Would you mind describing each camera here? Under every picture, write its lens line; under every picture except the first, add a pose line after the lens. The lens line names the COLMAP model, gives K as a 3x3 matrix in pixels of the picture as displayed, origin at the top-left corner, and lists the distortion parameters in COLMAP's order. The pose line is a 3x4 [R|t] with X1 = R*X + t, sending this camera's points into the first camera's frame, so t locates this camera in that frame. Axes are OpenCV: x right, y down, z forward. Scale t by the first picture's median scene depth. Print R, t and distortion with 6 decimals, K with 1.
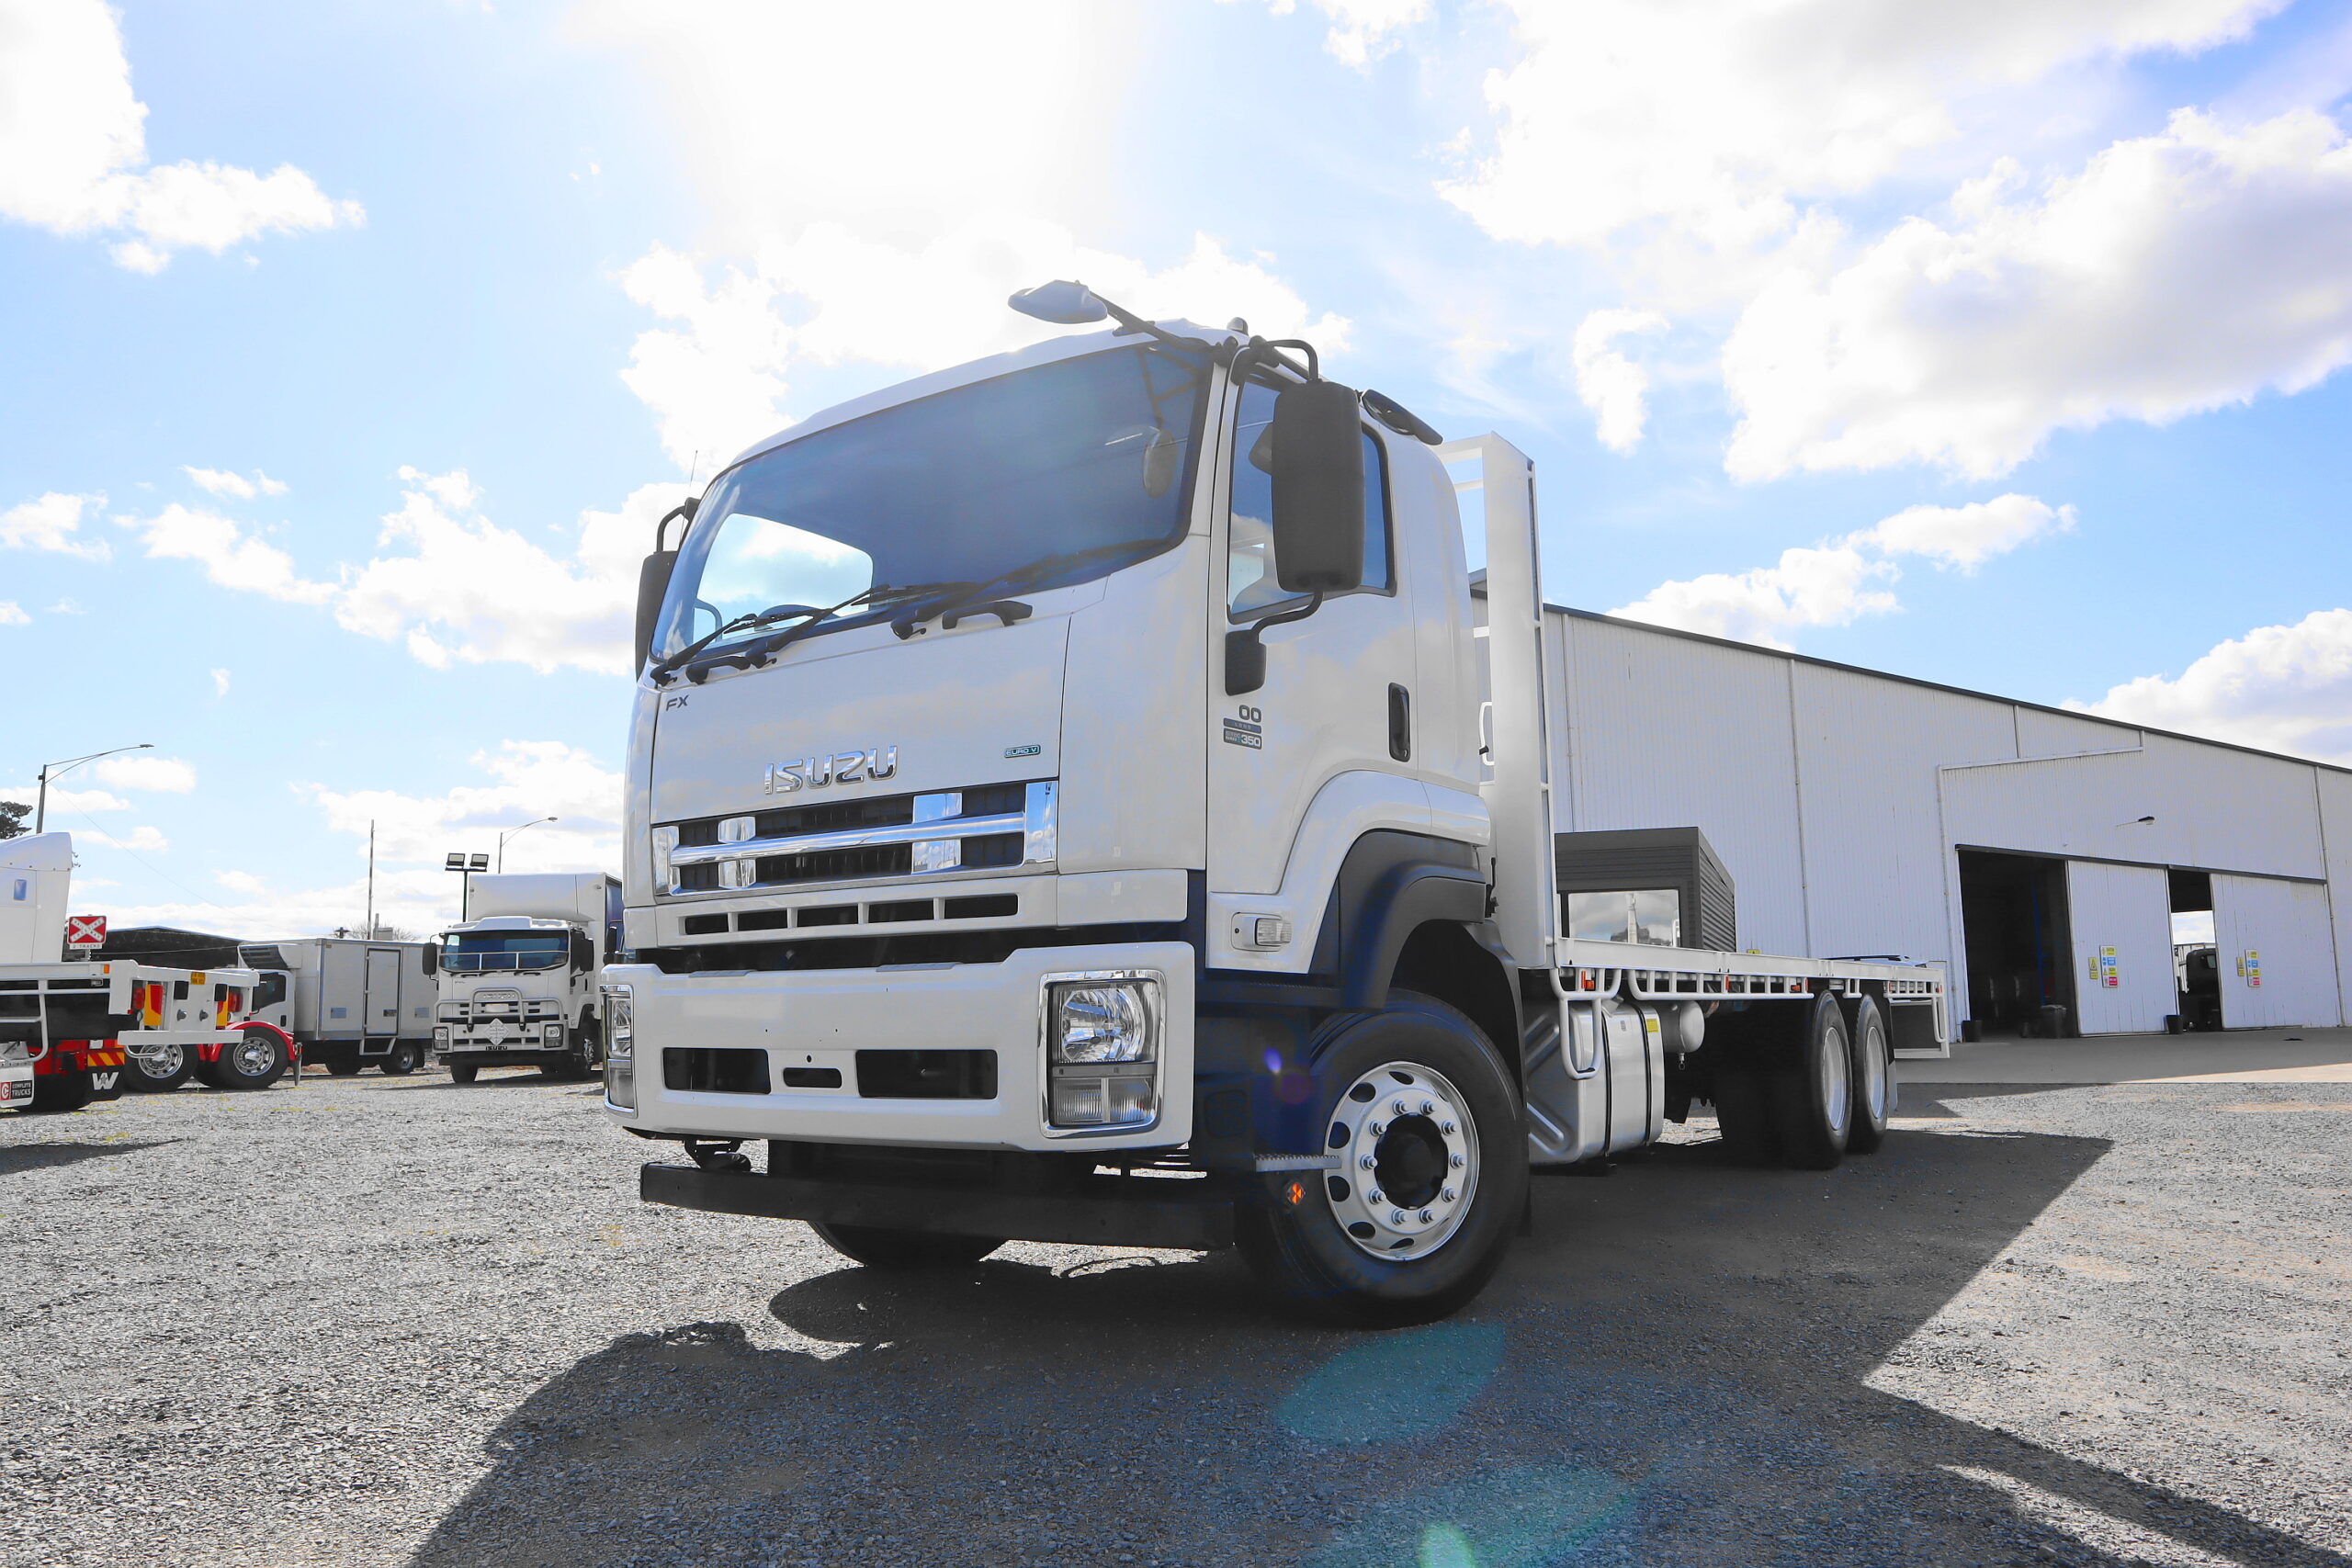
lens RADIAL K [[1632.9, 0, 1174.8], [0, 1632.9, 797.1], [0, 0, 1]] dist [-0.123068, 0.083841]
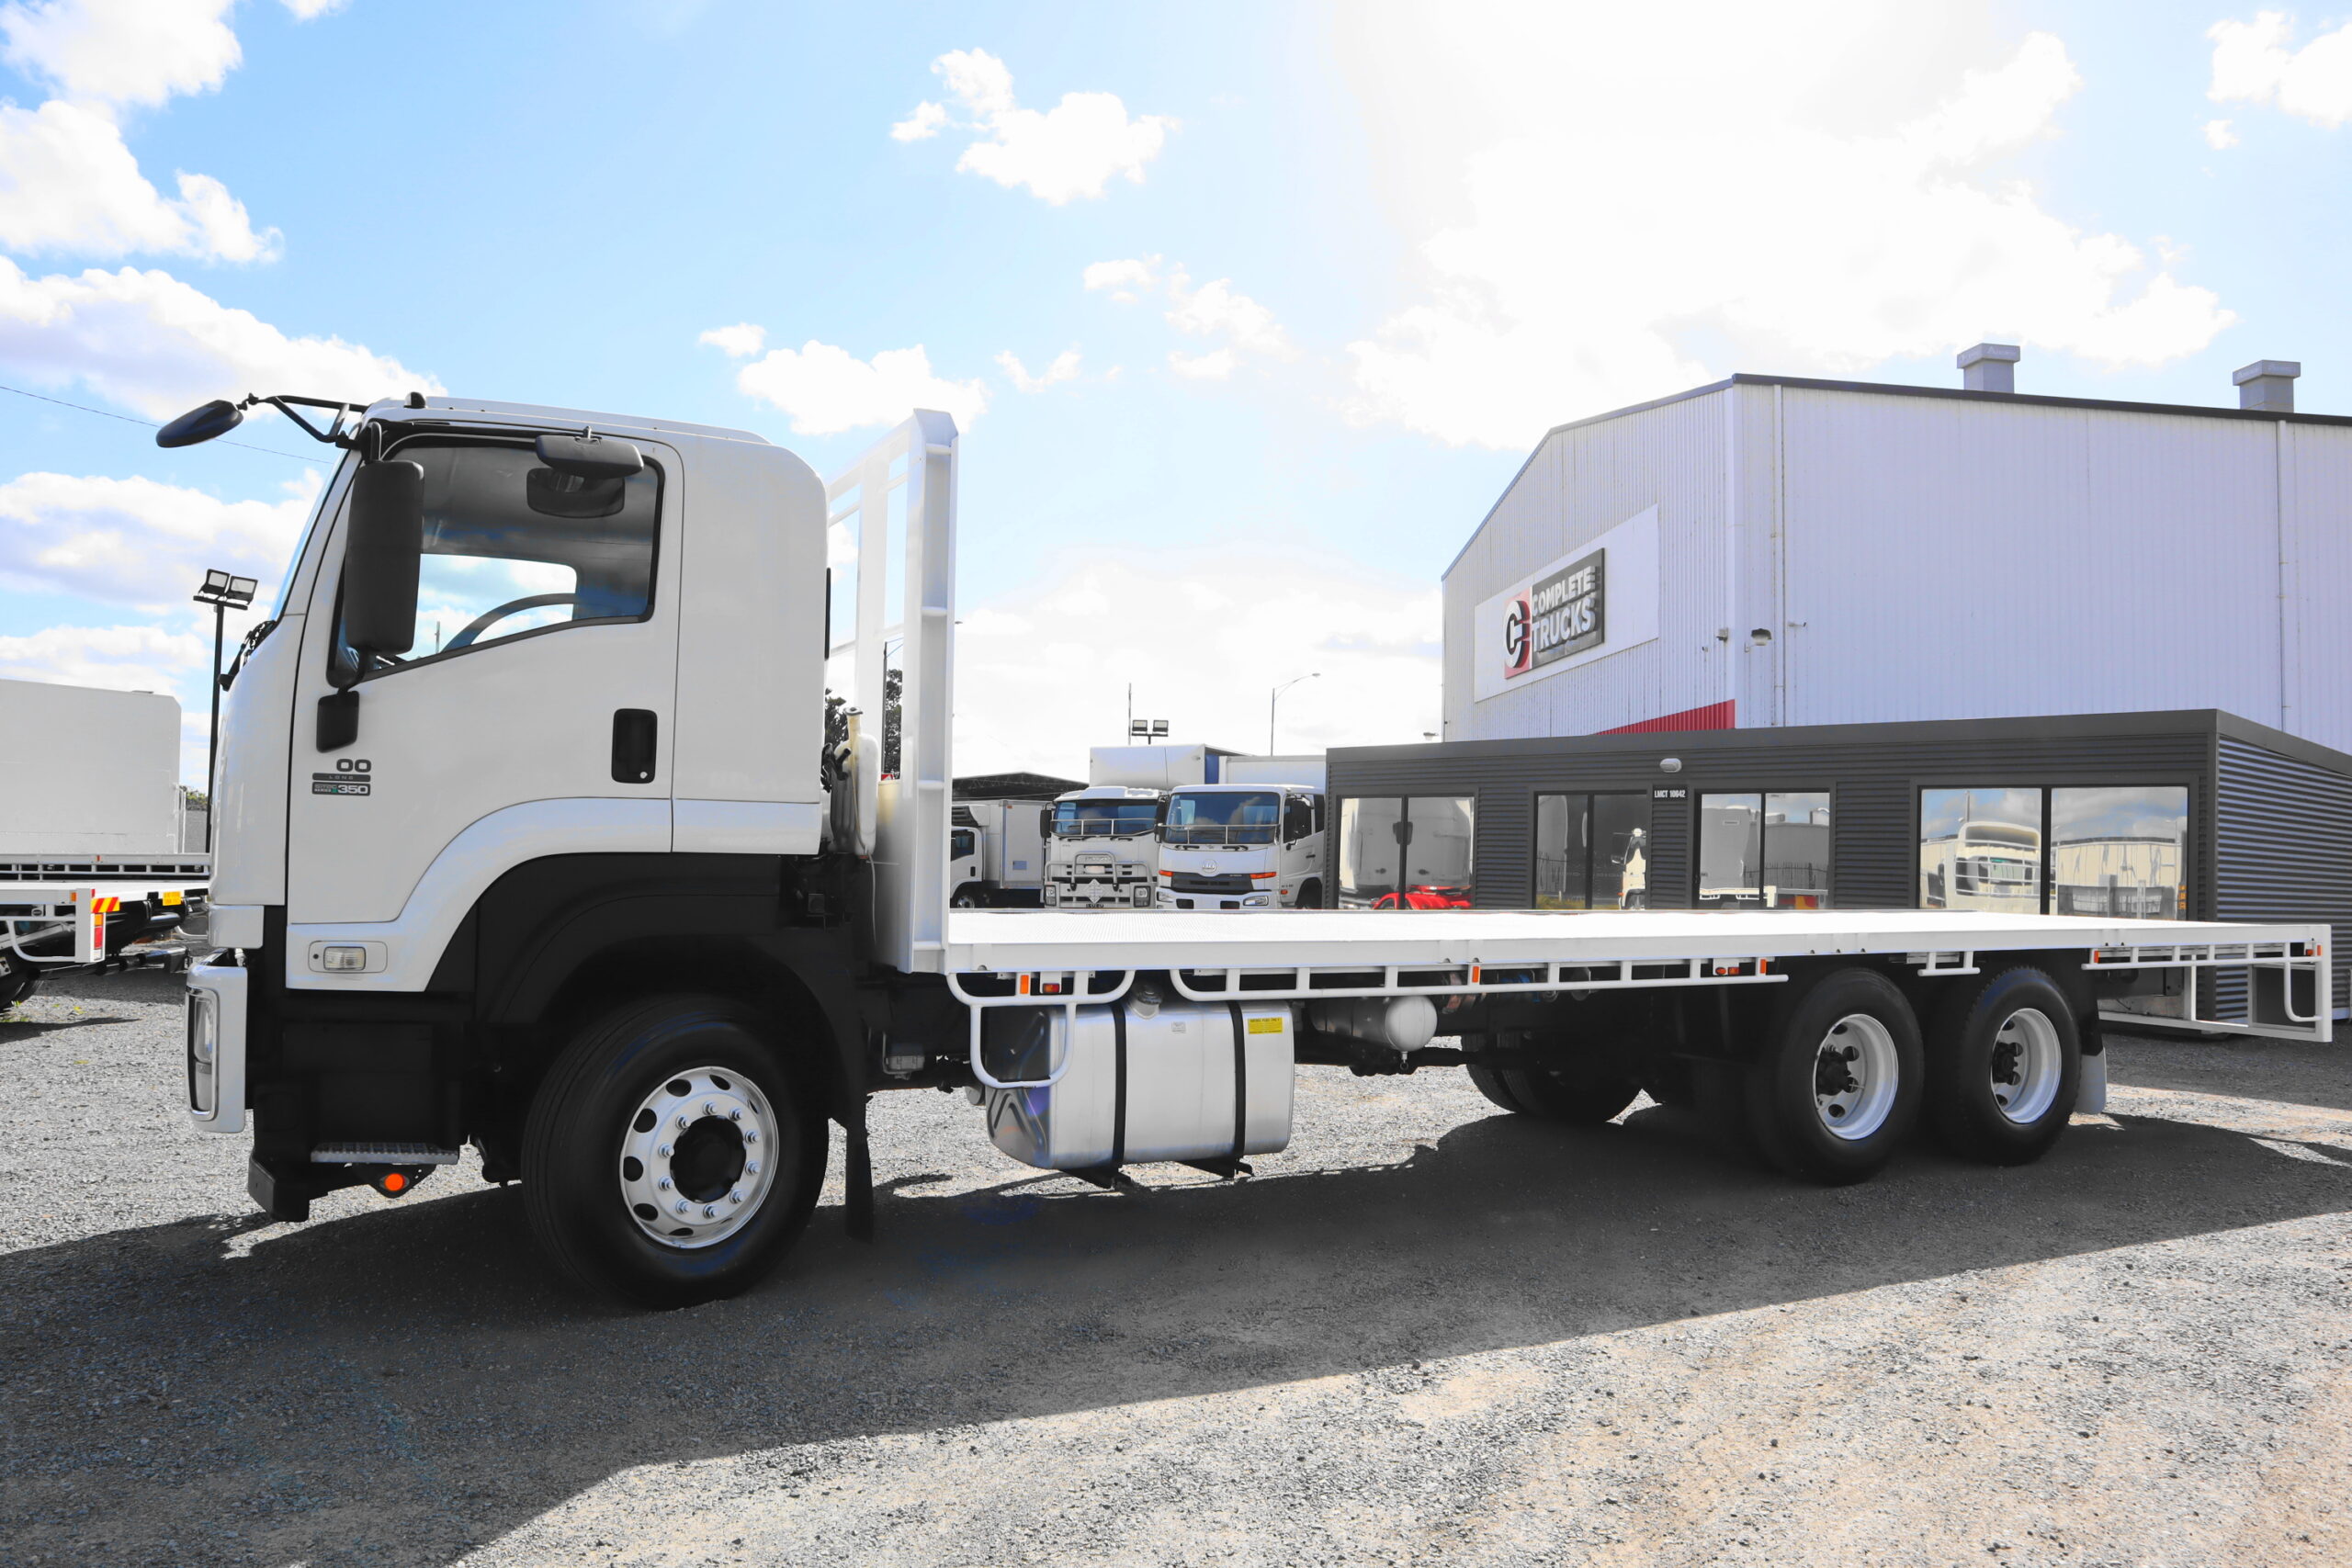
lens RADIAL K [[1632.9, 0, 1174.8], [0, 1632.9, 797.1], [0, 0, 1]] dist [-0.123068, 0.083841]
pose [[0.873244, 0.013403, -0.487099, 0.968450], [0.034665, 0.995380, 0.089536, -0.096500], [0.486049, -0.095072, 0.868745, 0.274064]]
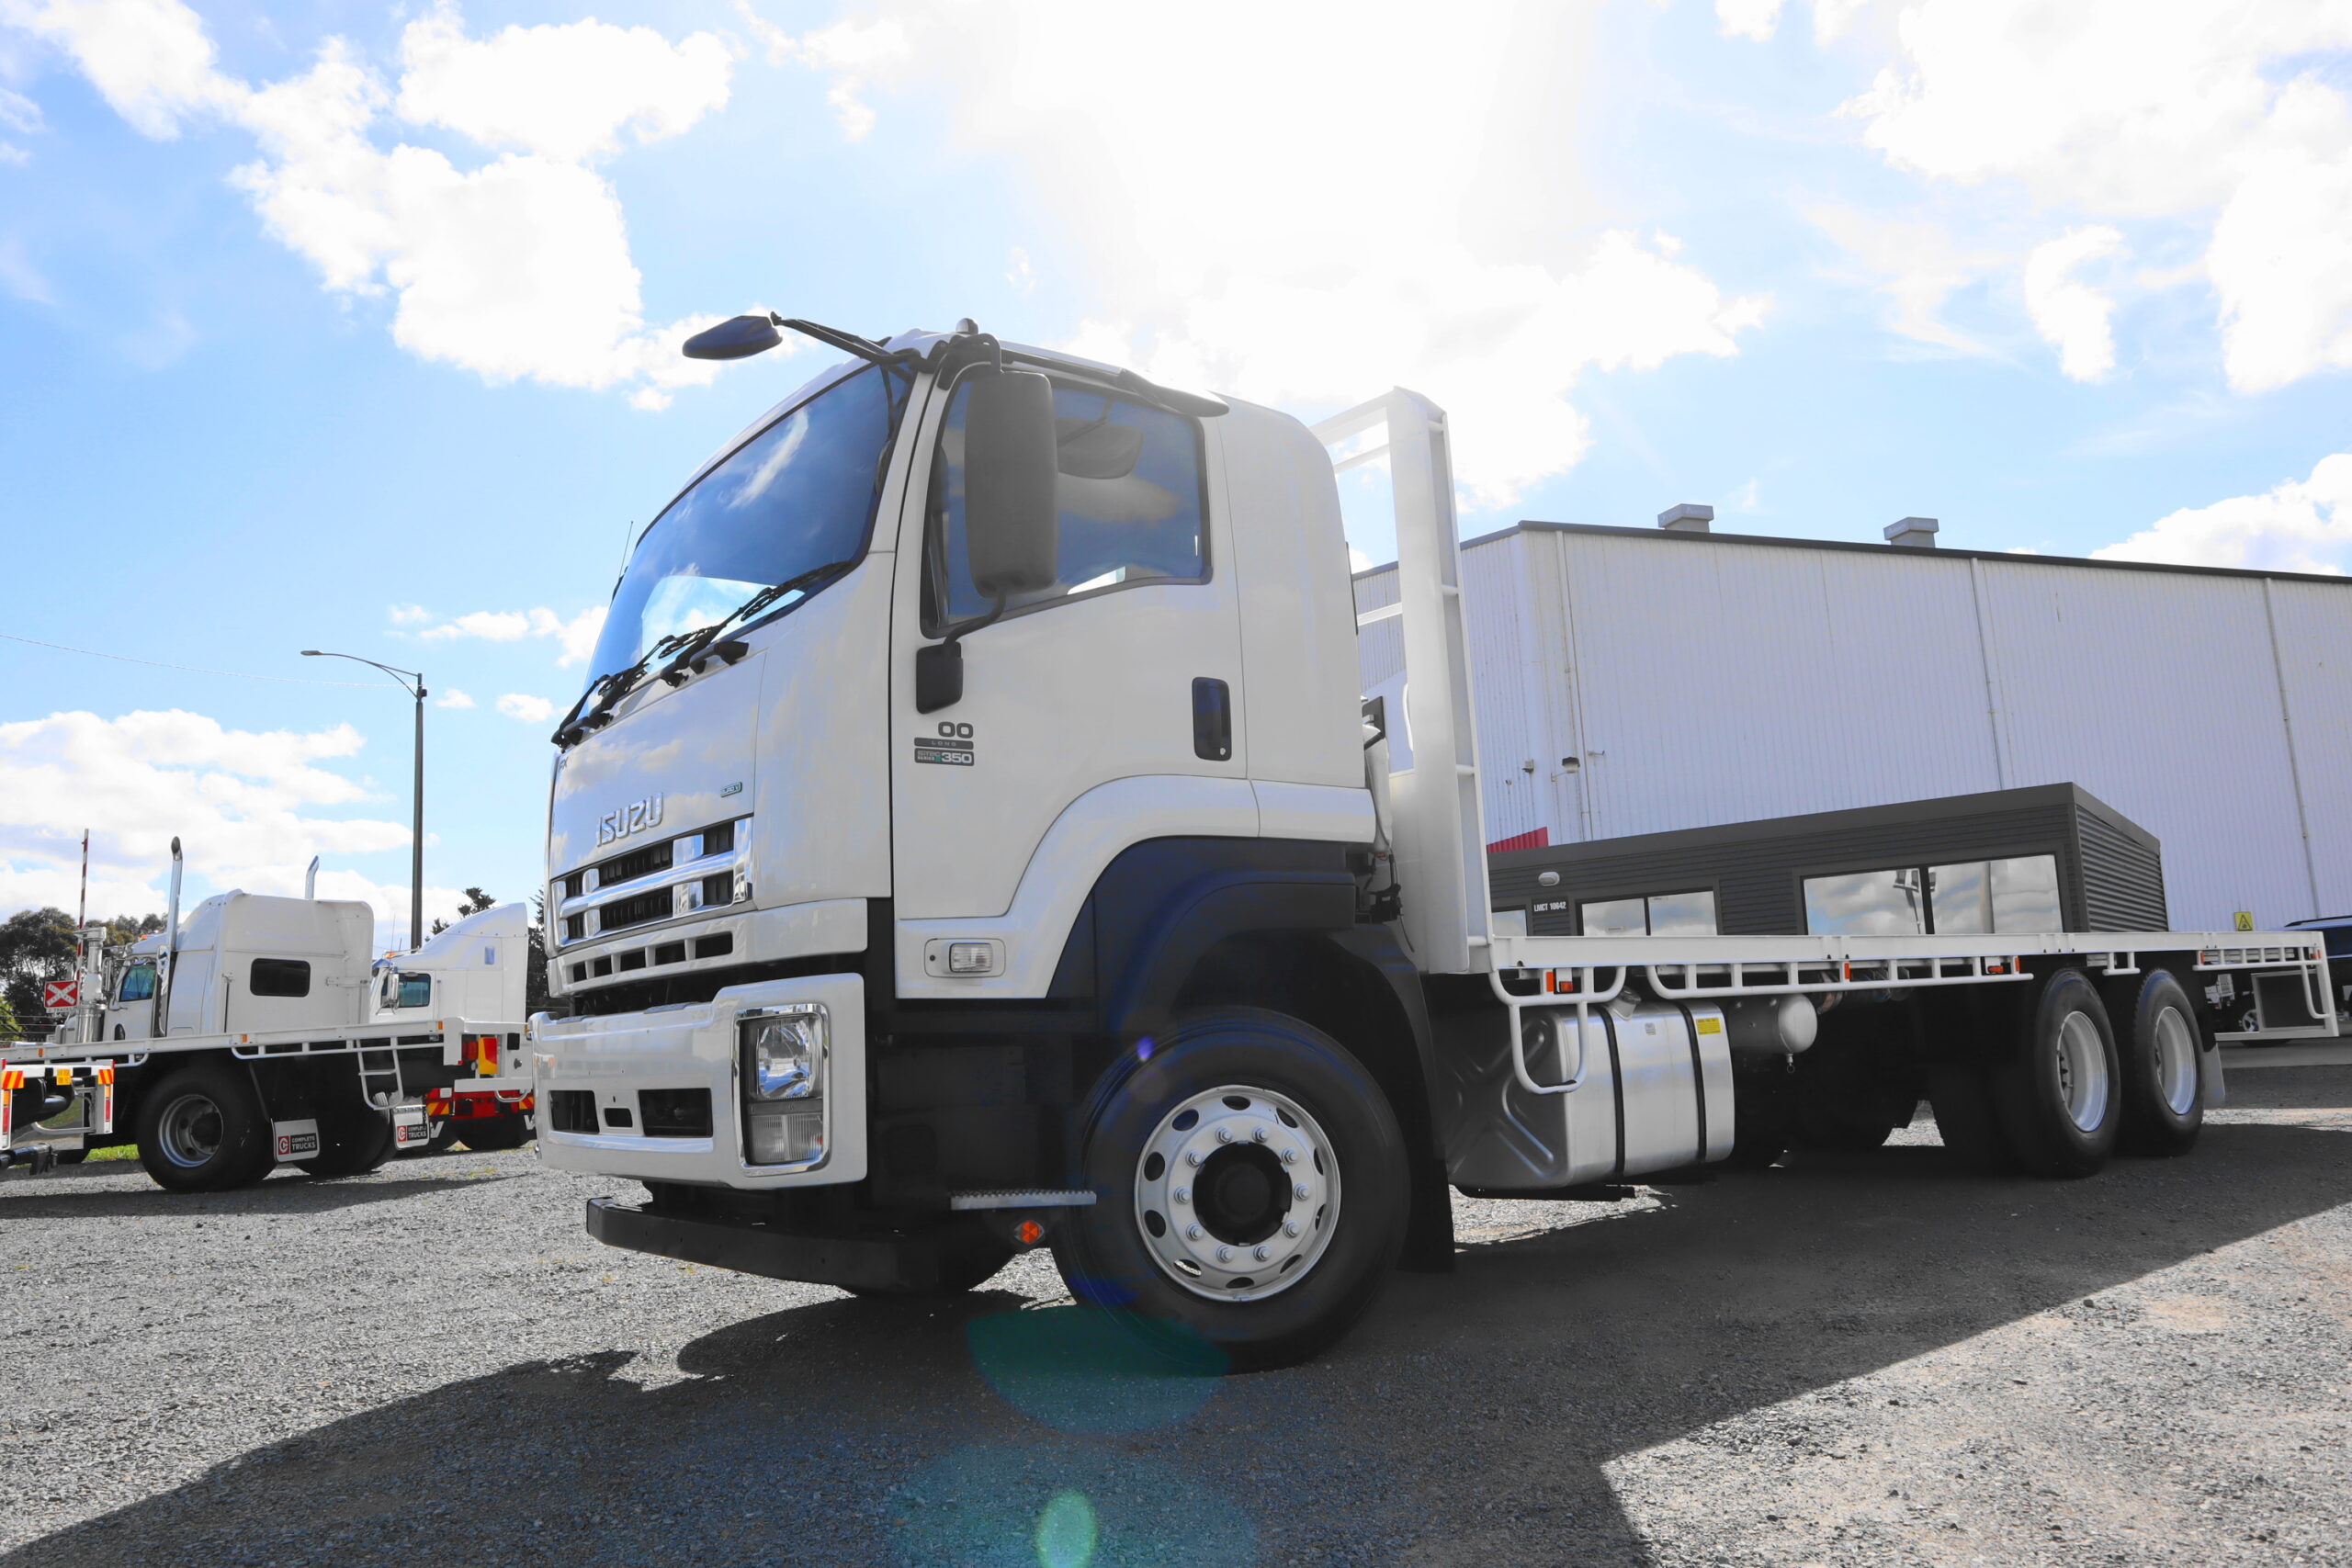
lens RADIAL K [[1632.9, 0, 1174.8], [0, 1632.9, 797.1], [0, 0, 1]] dist [-0.123068, 0.083841]
pose [[0.954842, -0.079600, -0.286254, 0.389697], [0.077955, 0.996809, -0.017157, 0.012966], [0.286706, -0.005933, 0.958000, 0.106560]]
